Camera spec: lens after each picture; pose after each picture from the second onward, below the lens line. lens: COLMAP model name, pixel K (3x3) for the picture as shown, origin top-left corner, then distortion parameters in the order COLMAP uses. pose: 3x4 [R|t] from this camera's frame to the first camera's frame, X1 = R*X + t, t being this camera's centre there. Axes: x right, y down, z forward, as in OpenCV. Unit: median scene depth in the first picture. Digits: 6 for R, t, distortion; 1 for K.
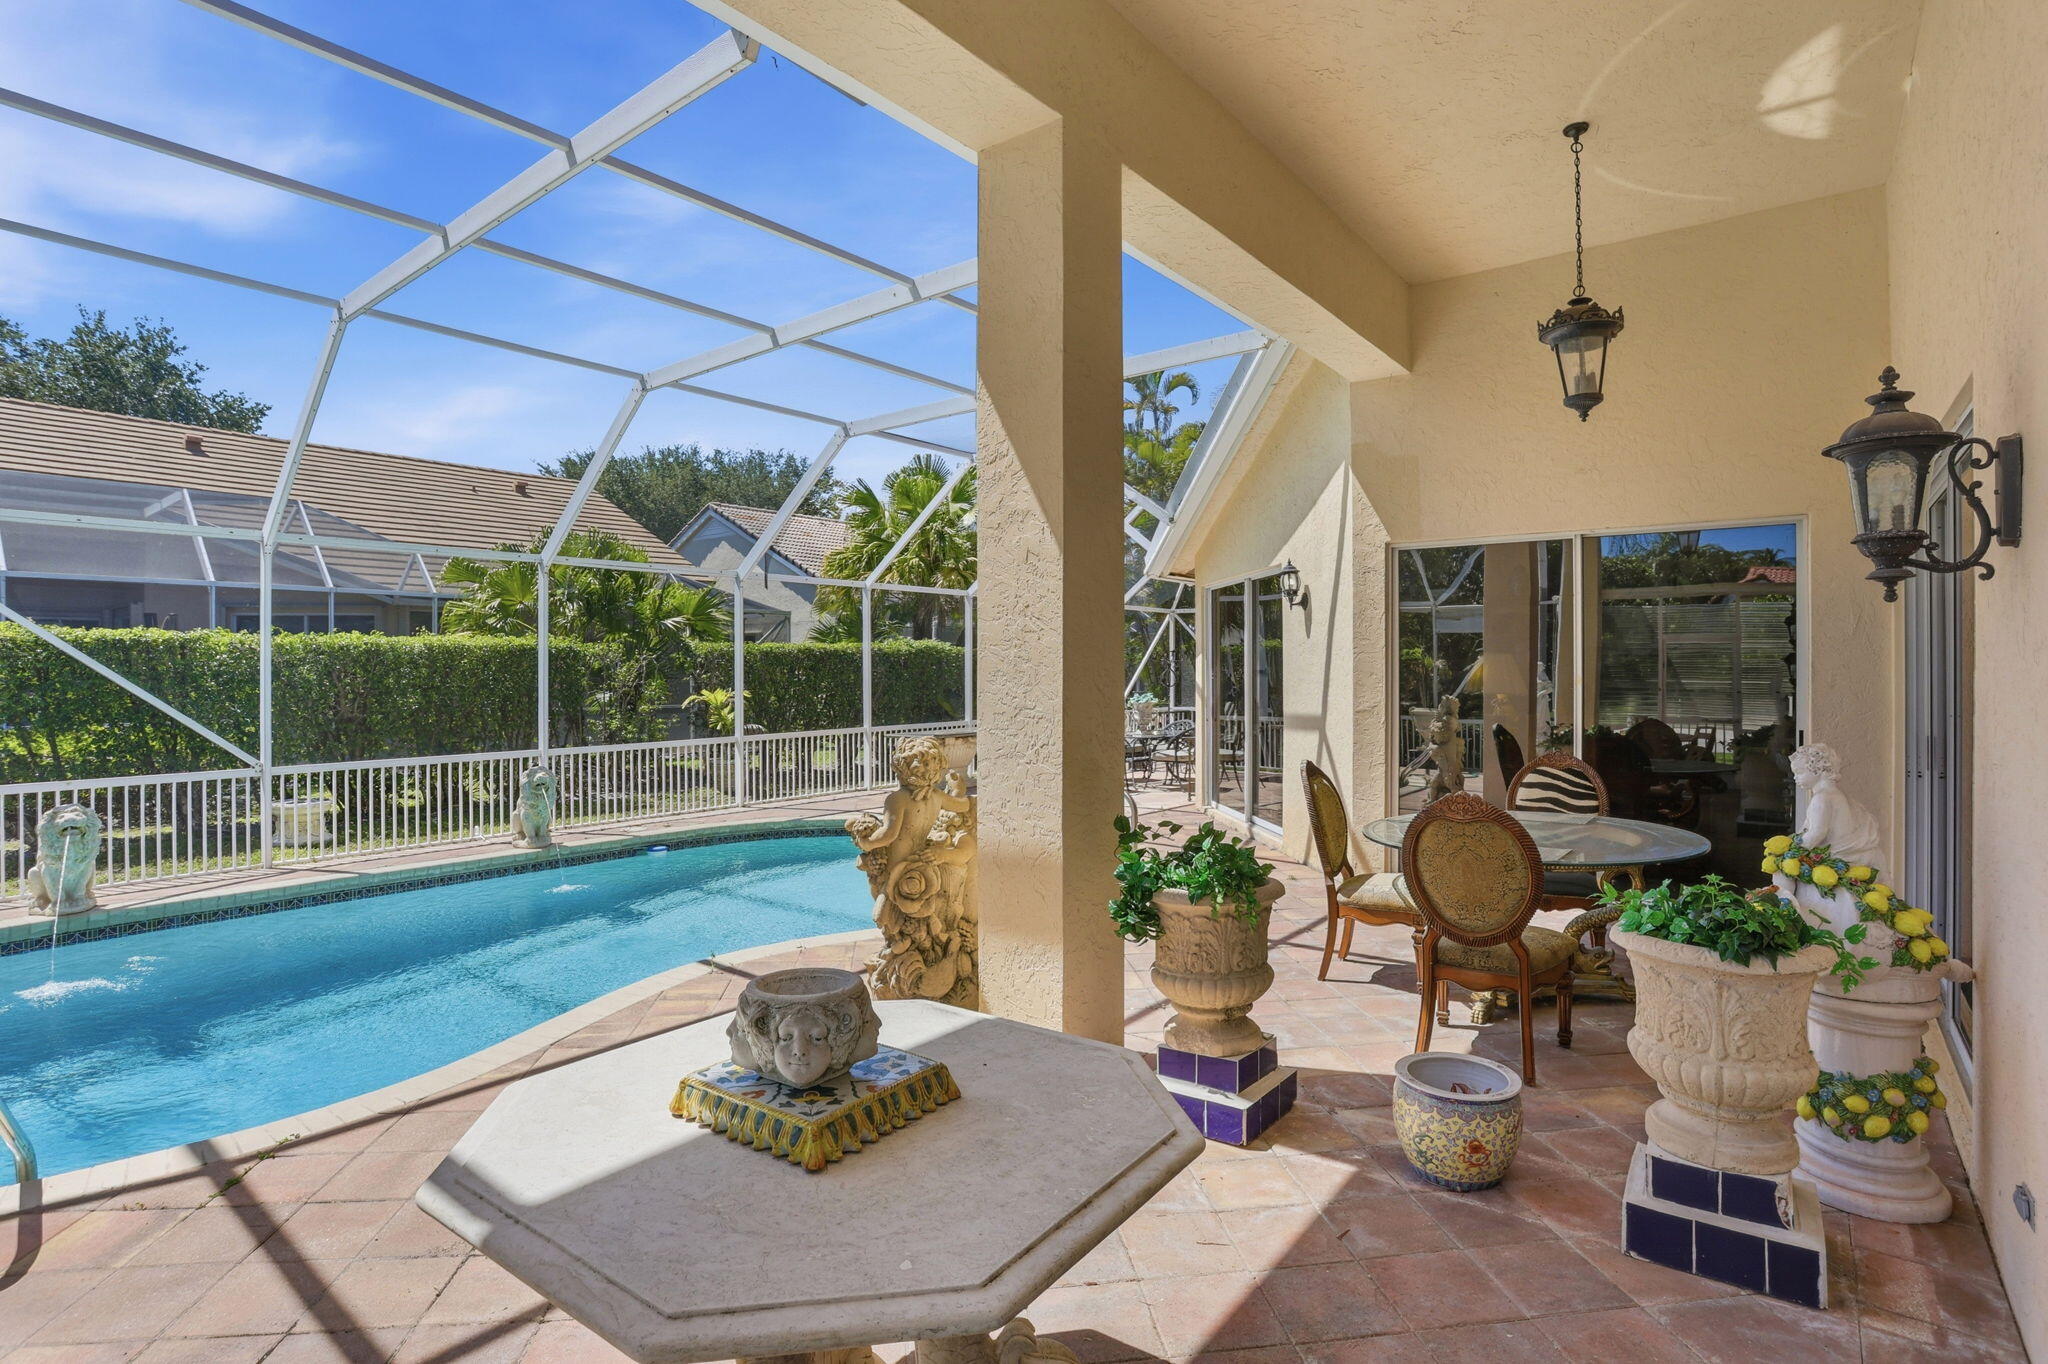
lens RADIAL K [[999.8, 0, 1023.0], [0, 999.8, 647.5], [0, 0, 1]] dist [-0.056889, 0.012924]
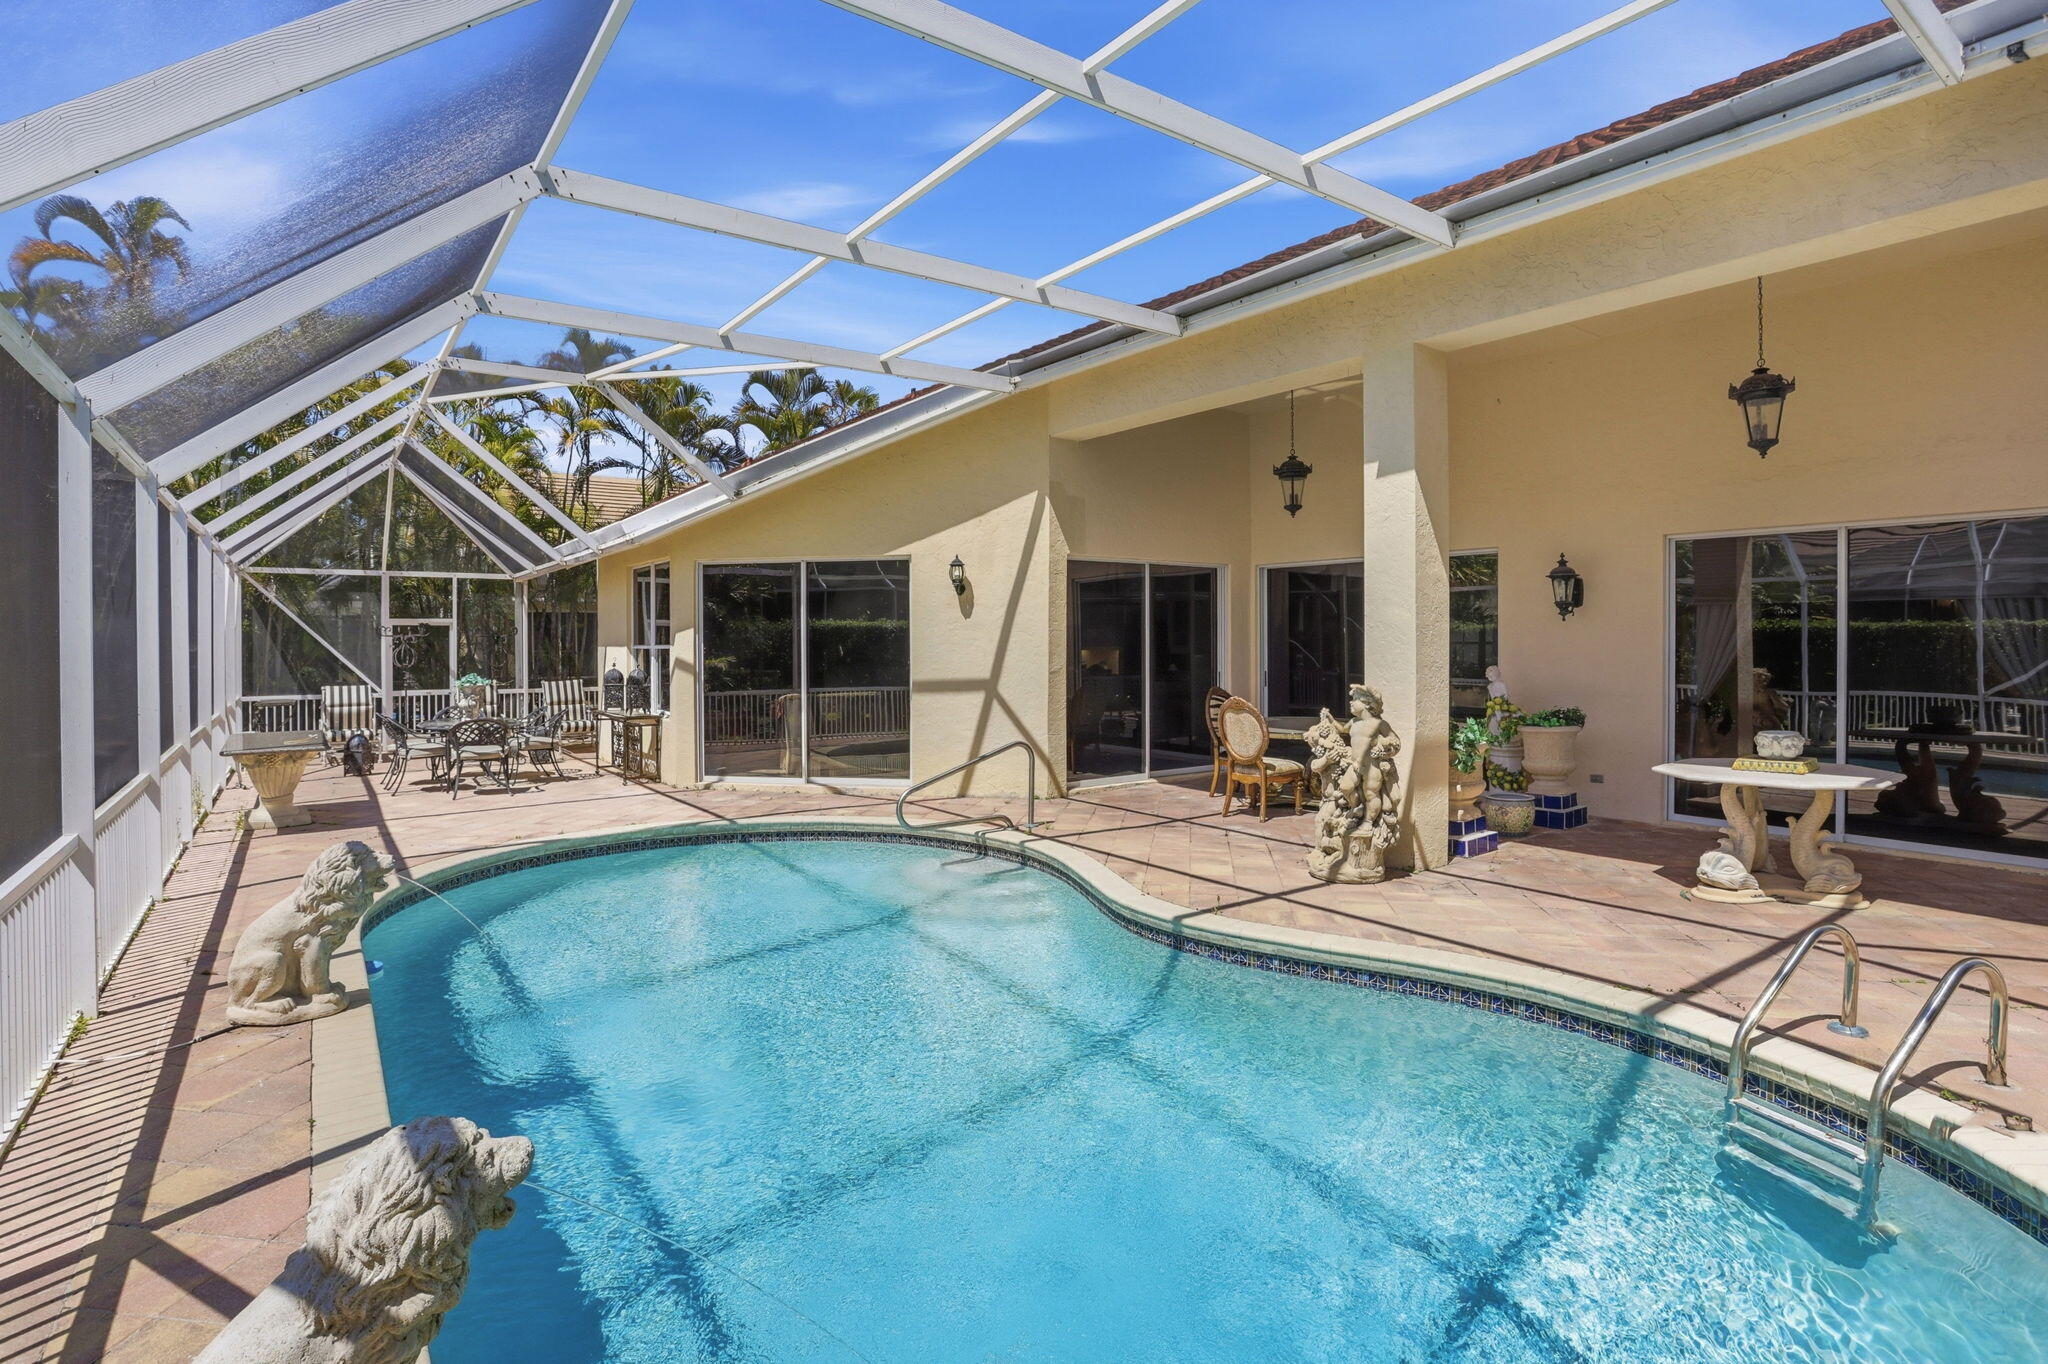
lens RADIAL K [[998.5, 0, 1029.4], [0, 998.5, 671.6], [0, 0, 1]] dist [-0.099970, 0.044948]
pose [[0.269812, -0.030748, 0.962422, -0.855722], [-0.015651, 0.999218, 0.036311, 0.010513], [-0.962786, -0.024860, 0.269120, 0.544693]]
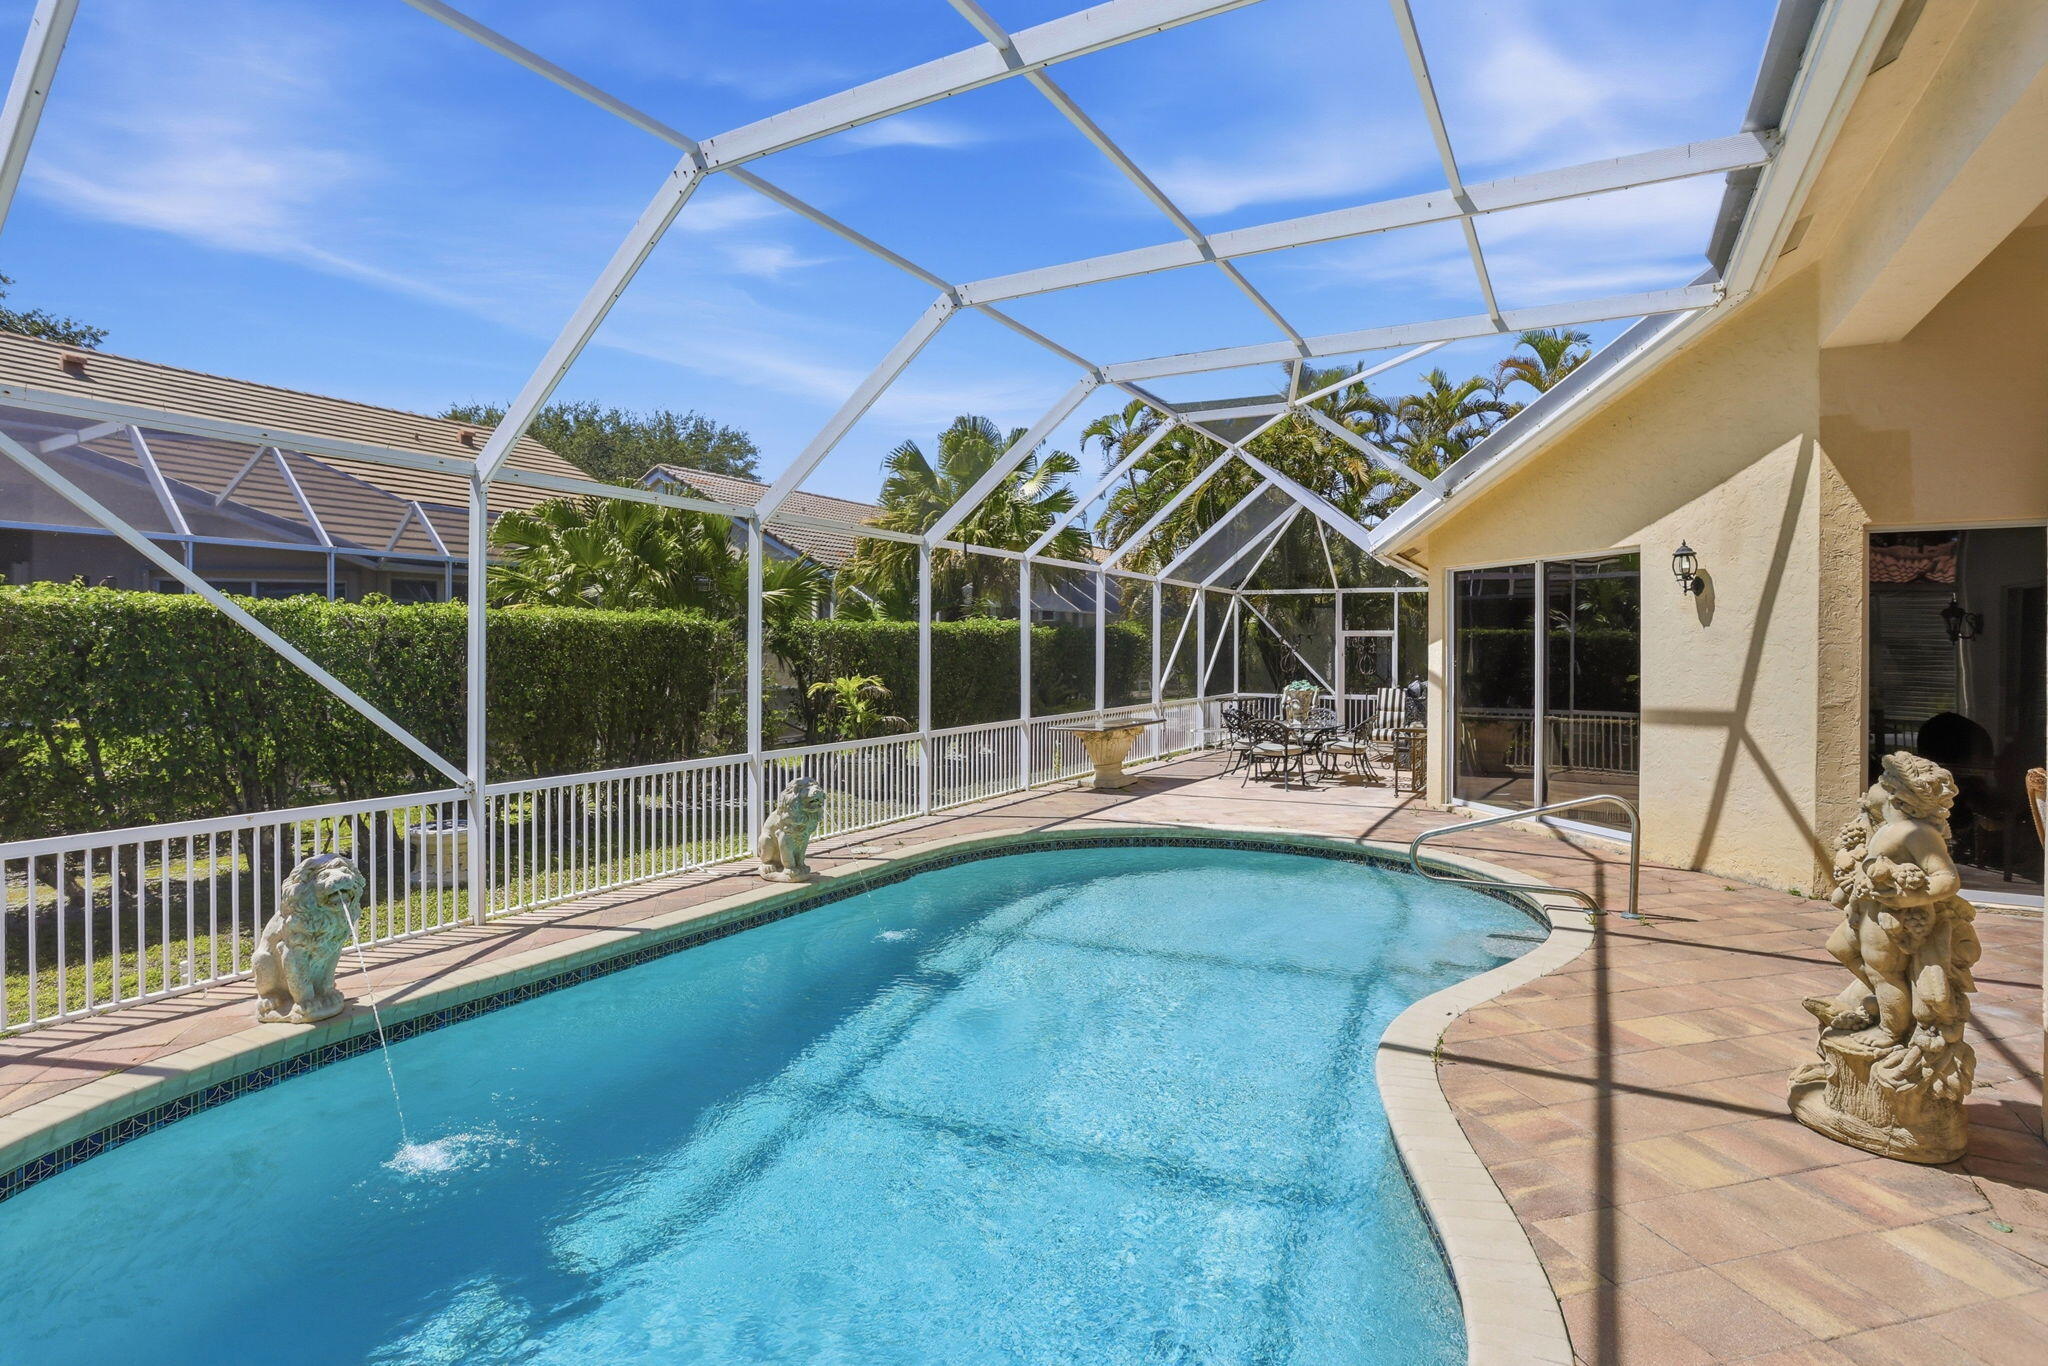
lens RADIAL K [[1011.5, 0, 1024.5], [0, 1011.5, 652.1], [0, 0, 1]] dist [-0.076821, 0.031822]
pose [[0.988411, 0.006720, 0.151653, -0.443339], [-0.010253, 0.999694, 0.022524, 0.000607], [-0.151455, -0.023818, 0.988177, 0.185891]]
